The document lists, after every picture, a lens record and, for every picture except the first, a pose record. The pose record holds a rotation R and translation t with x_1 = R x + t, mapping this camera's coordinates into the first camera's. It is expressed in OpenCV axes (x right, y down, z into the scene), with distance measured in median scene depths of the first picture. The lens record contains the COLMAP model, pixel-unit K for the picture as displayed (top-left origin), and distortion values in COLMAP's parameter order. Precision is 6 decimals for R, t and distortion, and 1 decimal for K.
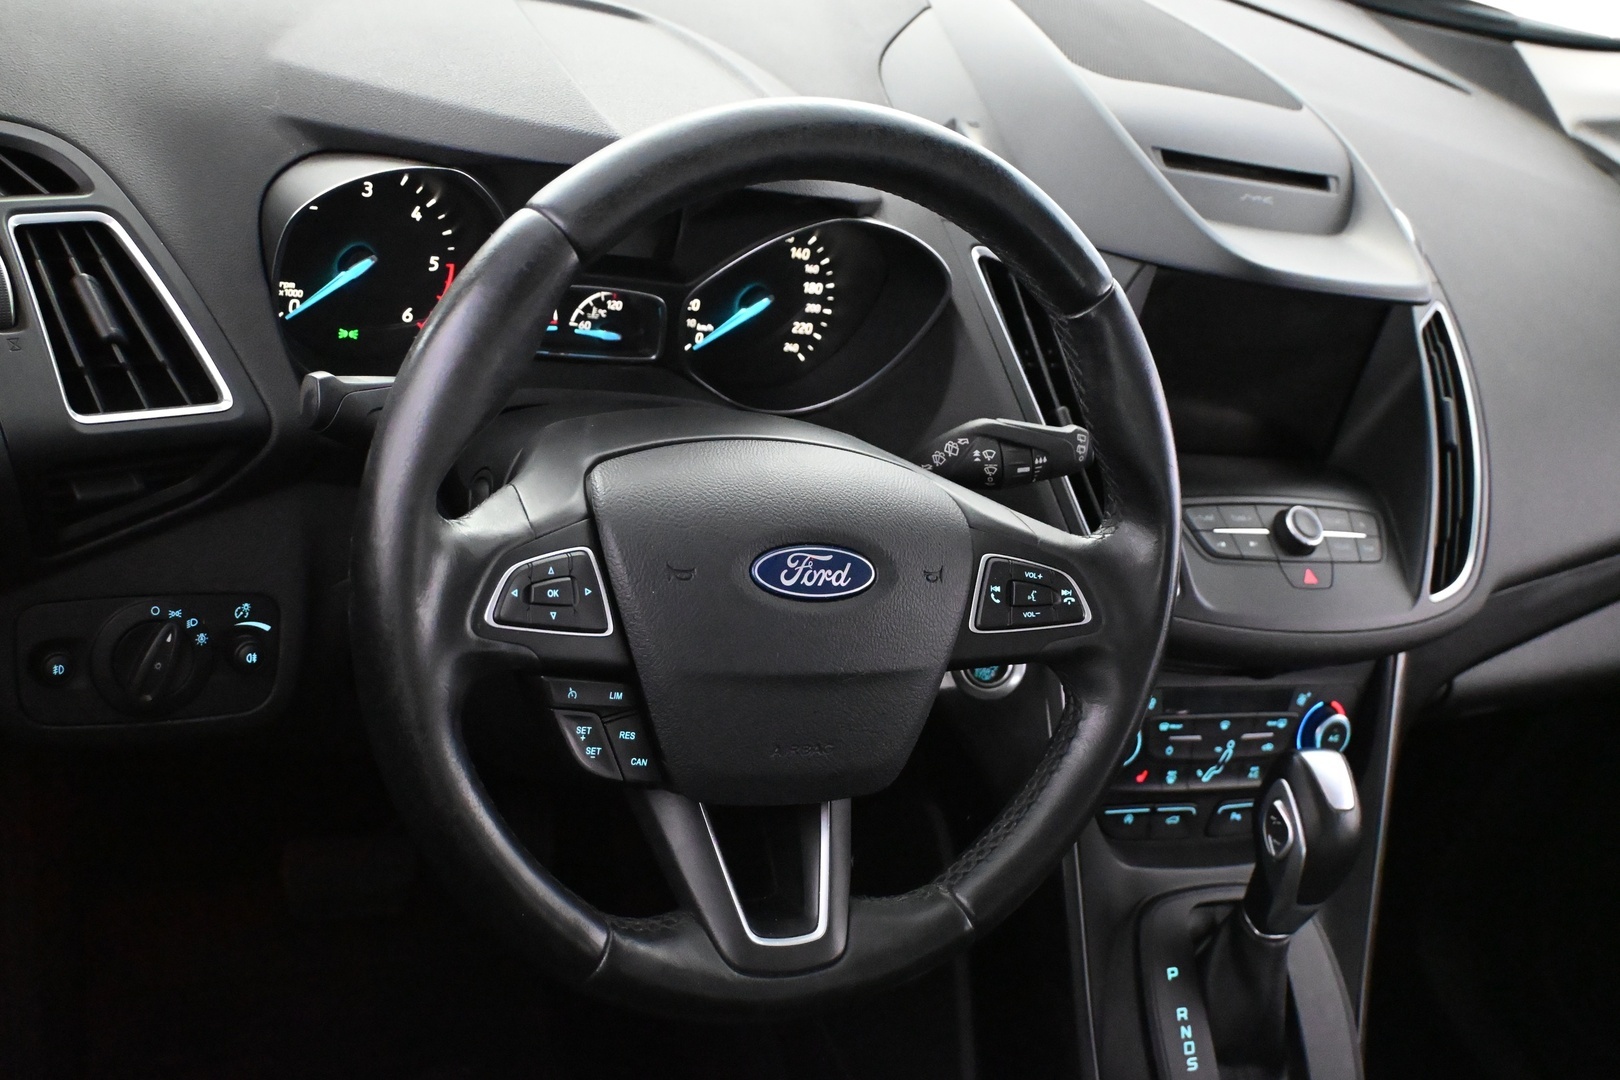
lens RADIAL K [[2026.9, 0, 810.0], [0, 2026.9, 540.0], [0, 0, 1]] dist [0.021544, 0.008975]
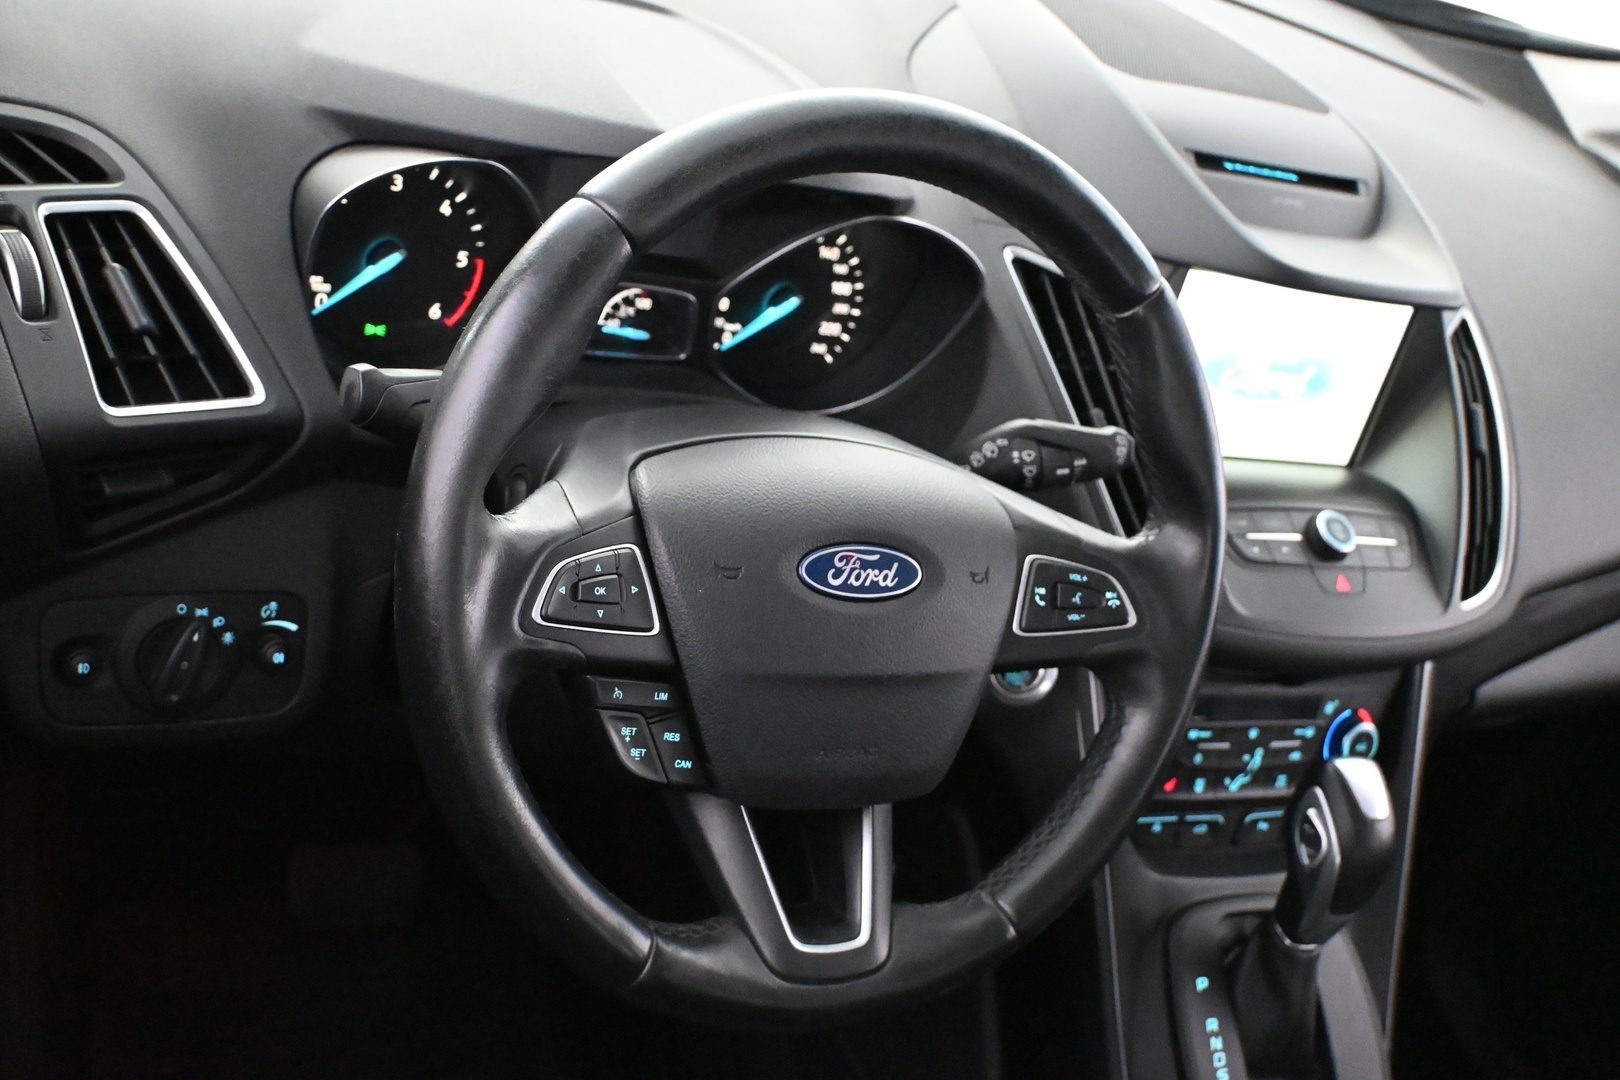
lens RADIAL K [[2026.9, 0, 810.0], [0, 2026.9, 540.0], [0, 0, 1]] dist [0.021544, 0.008975]
pose [[0.999883, 0.005855, 0.014120, -0.031939], [-0.005752, 0.999957, -0.007313, 0.006715], [-0.014162, 0.007231, 0.999874, 0.015308]]
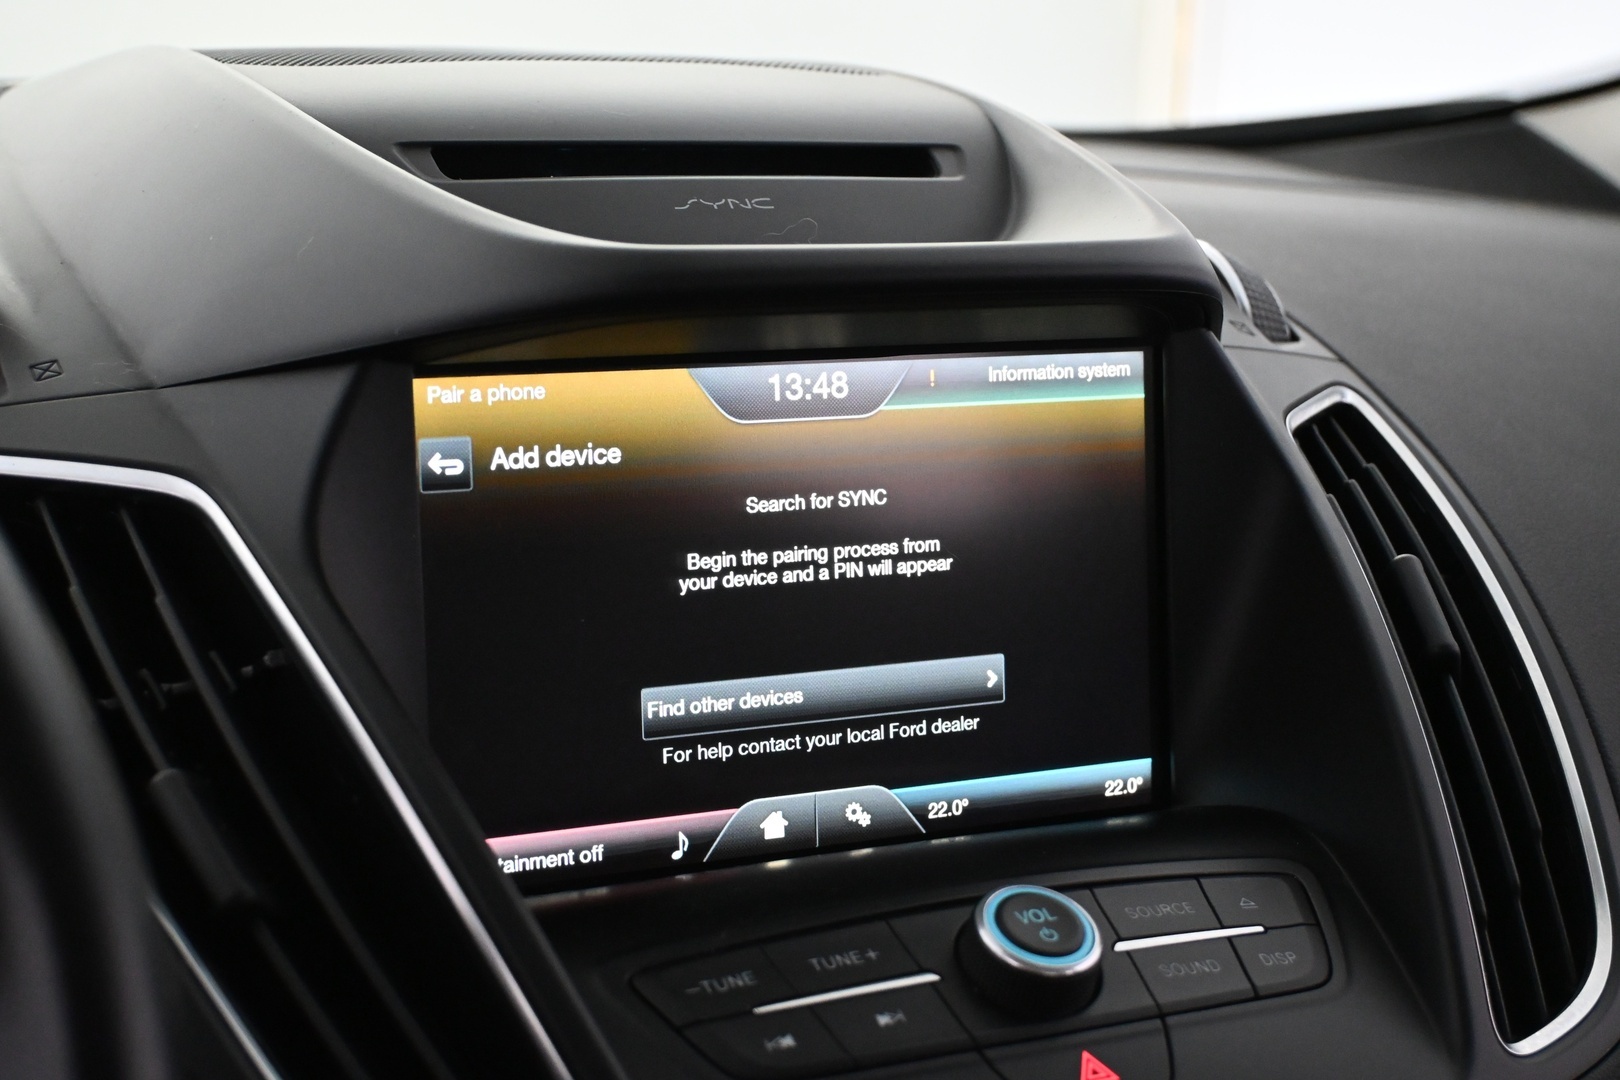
lens RADIAL K [[2586.6, 0, 810.0], [0, 2586.6, 540.0], [0, 0, 1]] dist [0.019770, -0.083828]
pose [[0.955331, -0.293856, -0.031495, 0.279762], [0.265241, 0.899513, -0.347166, 0.087742], [0.130347, 0.323304, 0.937275, 0.655614]]
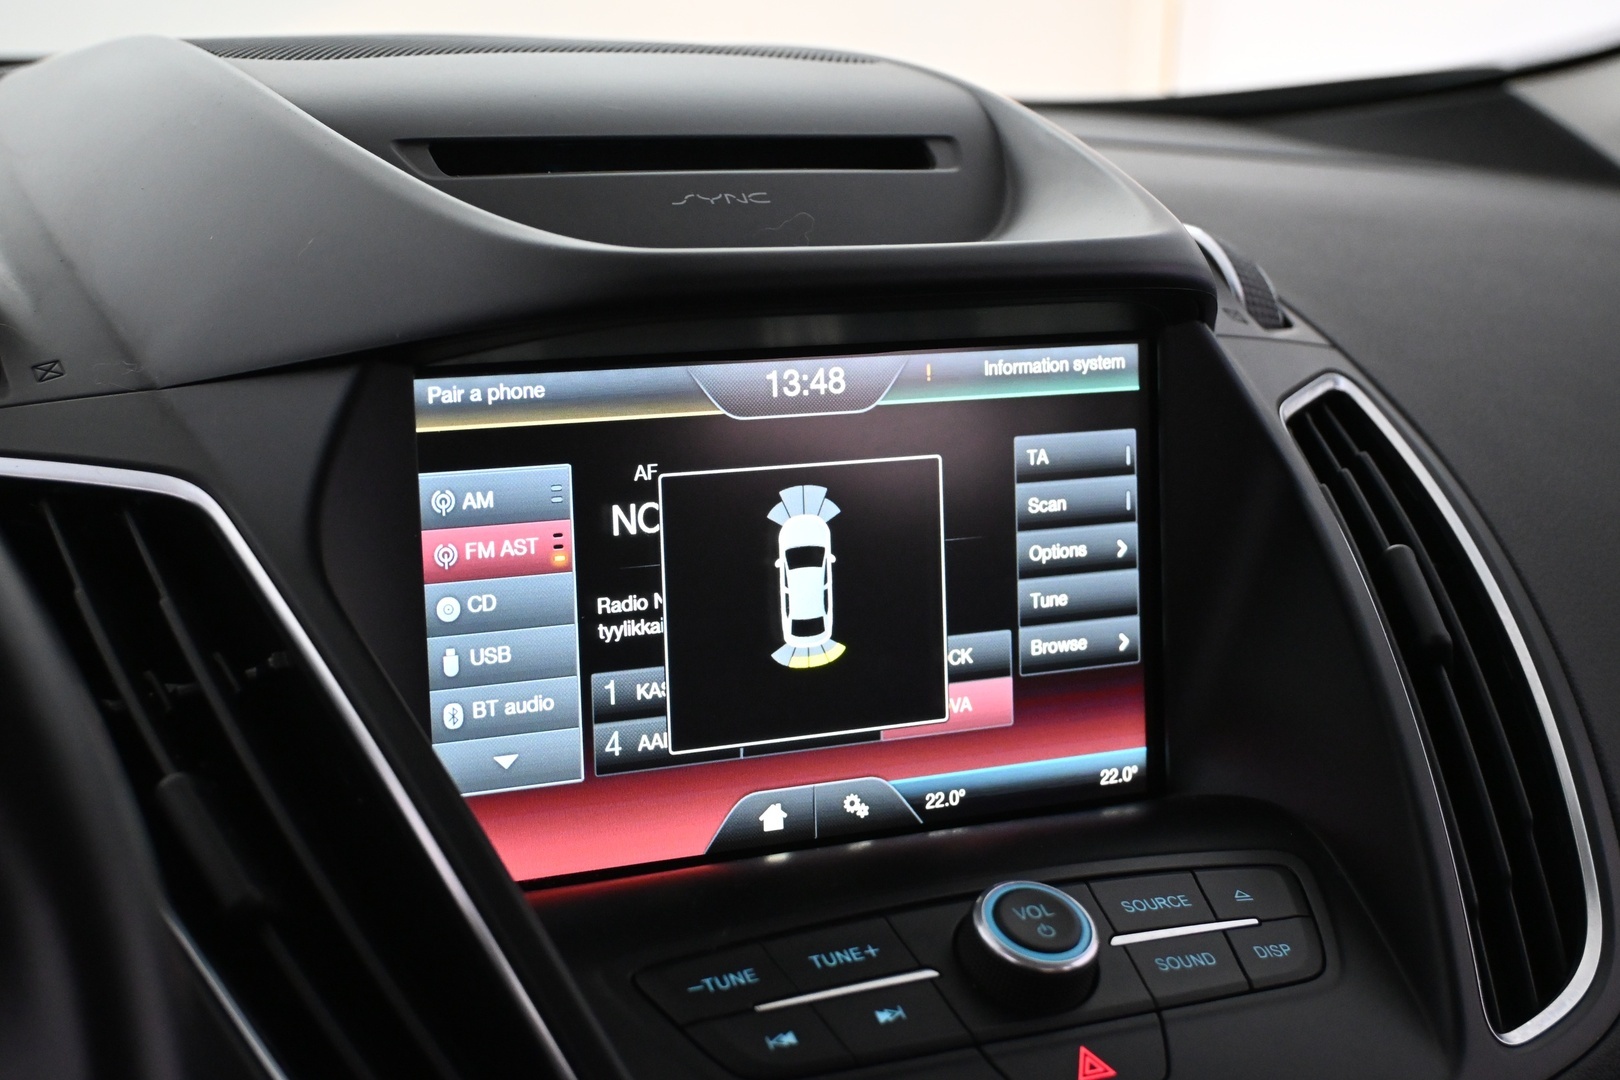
lens RADIAL K [[2586.6, 0, 810.0], [0, 2586.6, 540.0], [0, 0, 1]] dist [0.019770, -0.083828]
pose [[0.954545, -0.296229, -0.033043, 0.280943], [0.269423, 0.904915, -0.329454, 0.079945], [0.127495, 0.305576, 0.943593, 0.648170]]
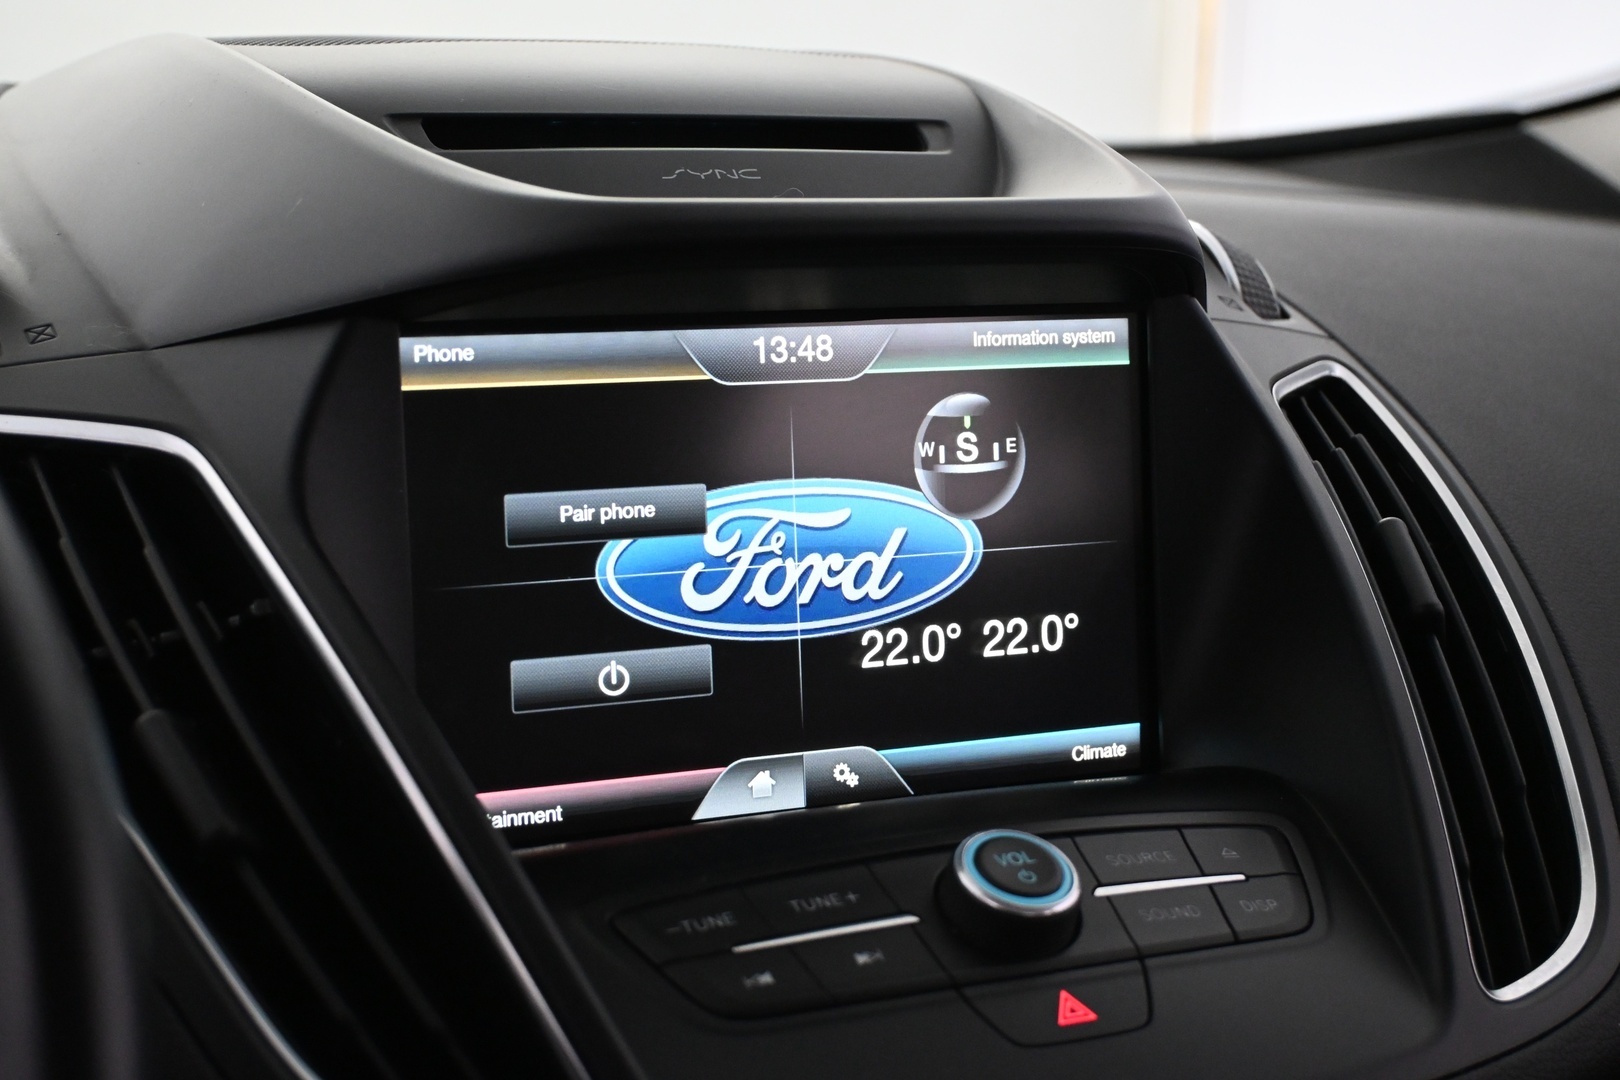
lens RADIAL K [[2586.6, 0, 810.0], [0, 2586.6, 540.0], [0, 0, 1]] dist [0.019770, -0.083828]
pose [[0.953131, -0.300176, -0.037894, 0.284199], [0.265672, 0.890270, -0.369915, 0.112168], [0.144775, 0.342511, 0.928292, 0.658870]]
